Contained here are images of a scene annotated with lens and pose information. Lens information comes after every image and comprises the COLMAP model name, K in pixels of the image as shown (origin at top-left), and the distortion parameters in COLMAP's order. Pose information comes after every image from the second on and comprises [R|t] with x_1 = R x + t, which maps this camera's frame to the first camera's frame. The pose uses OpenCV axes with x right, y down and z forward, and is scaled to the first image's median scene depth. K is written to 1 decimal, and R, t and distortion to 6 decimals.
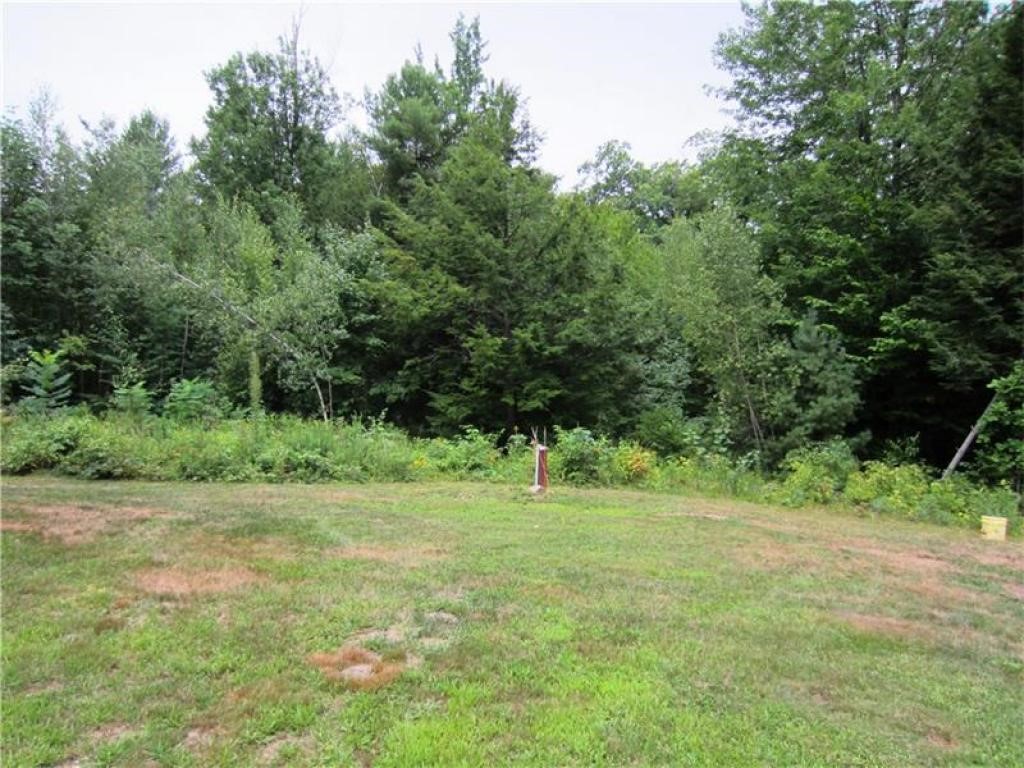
lens RADIAL K [[698.8, 0, 536.3], [0, 698.8, 383.9], [0, 0, 1]] dist [-0.025225, -0.000332]
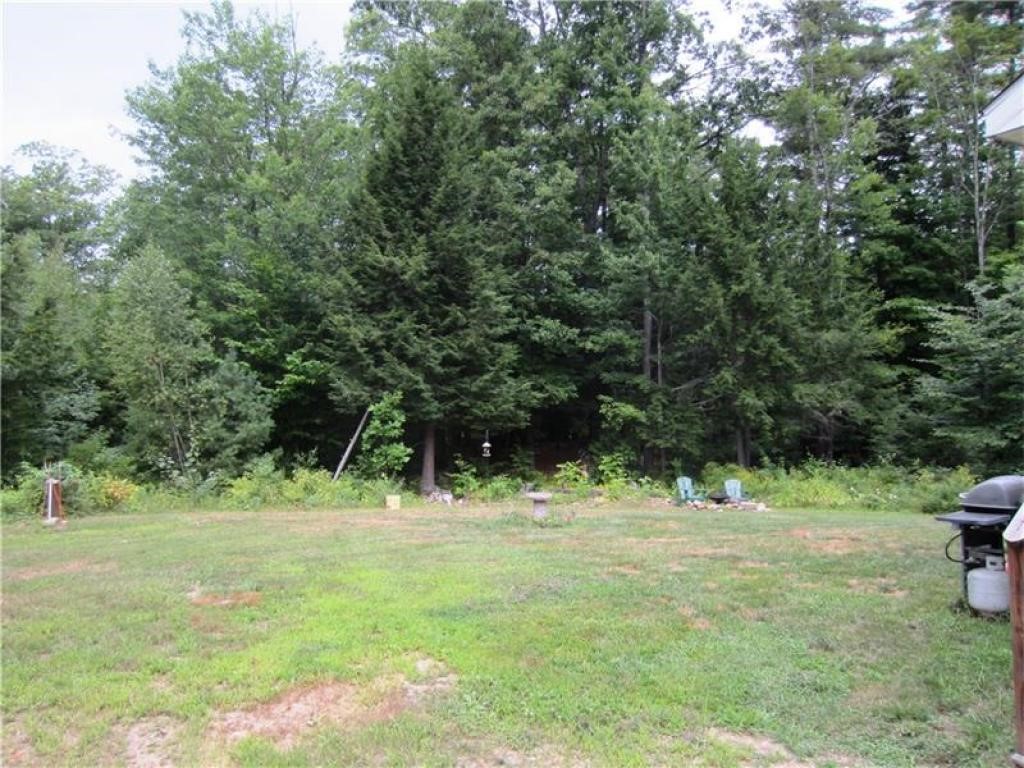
lens RADIAL K [[681.8, 0, 506.9], [0, 681.8, 408.4], [0, 0, 1]] dist [-0.063795, -0.002626]
pose [[0.628942, -0.025589, 0.777031, -0.215347], [0.028561, 0.999544, 0.009799, -0.004619], [-0.776928, 0.016029, 0.629386, -0.093257]]
